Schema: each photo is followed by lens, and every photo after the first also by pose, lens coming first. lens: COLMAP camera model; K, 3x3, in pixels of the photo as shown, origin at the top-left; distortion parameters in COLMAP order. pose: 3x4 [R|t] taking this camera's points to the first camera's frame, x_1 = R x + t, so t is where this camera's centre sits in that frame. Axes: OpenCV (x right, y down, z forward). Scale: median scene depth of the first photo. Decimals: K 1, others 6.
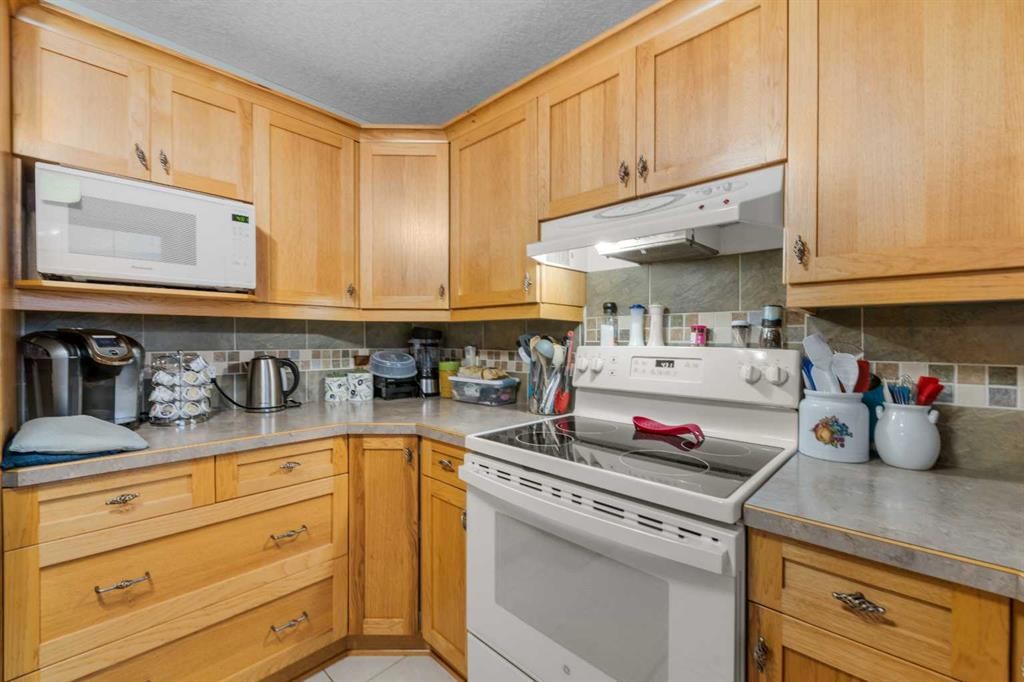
lens RADIAL K [[421.5, 0, 502.3], [0, 421.5, 340.9], [0, 0, 1]] dist [0.004288, -0.000883]
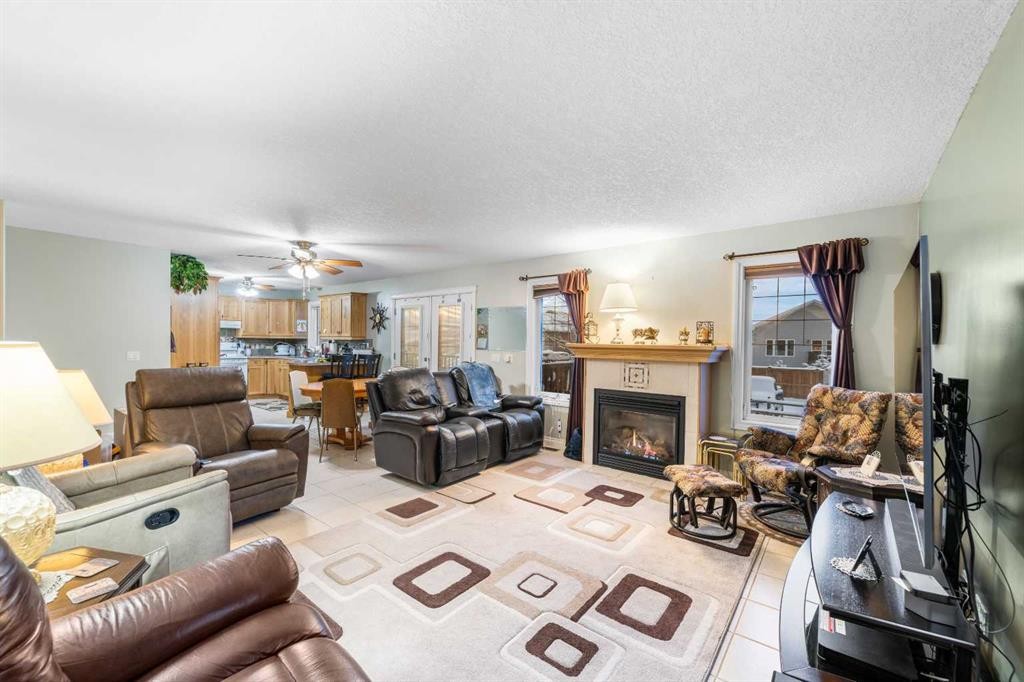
lens RADIAL K [[421.5, 0, 502.8], [0, 421.5, 344.1], [0, 0, 1]] dist [0.004288, -0.000883]
pose [[-0.081941, -0.015230, 0.996521, -5.914541], [-0.012758, 0.999817, 0.014231, -0.098038], [-0.996556, -0.011548, -0.082120, -2.558189]]
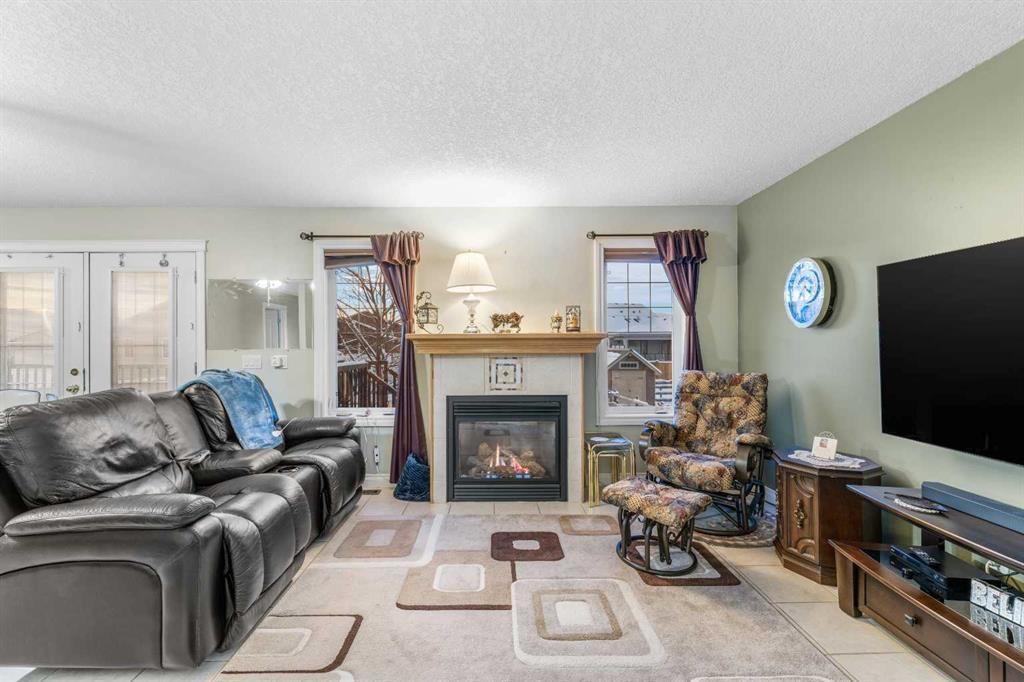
lens RADIAL K [[421.5, 0, 501.4], [0, 421.5, 341.6], [0, 0, 1]] dist [0.004288, -0.000883]
pose [[-0.703336, 0.000384, 0.710857, -4.667537], [0.001243, 0.999999, 0.000690, -0.024279], [-0.710856, 0.001369, -0.703336, -2.124200]]
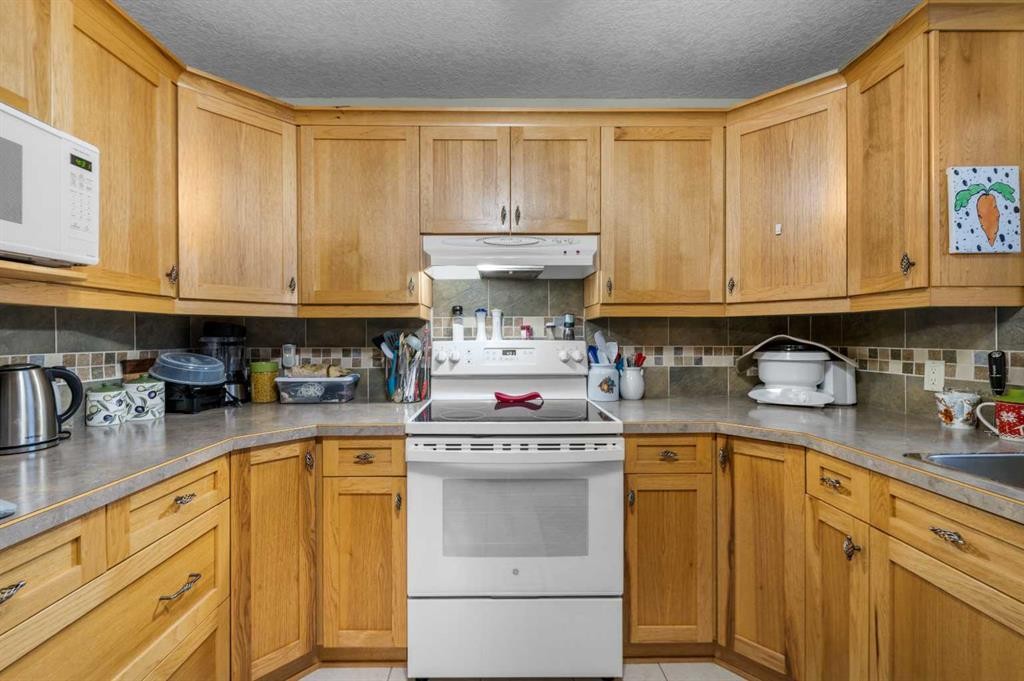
lens RADIAL K [[421.5, 0, 501.4], [0, 421.5, 337.4], [0, 0, 1]] dist [0.004288, -0.000883]
pose [[0.705640, -0.008994, 0.708513, -0.612057], [0.009709, 0.999948, 0.003024, -0.000983], [-0.708504, 0.004745, 0.705691, 0.031775]]
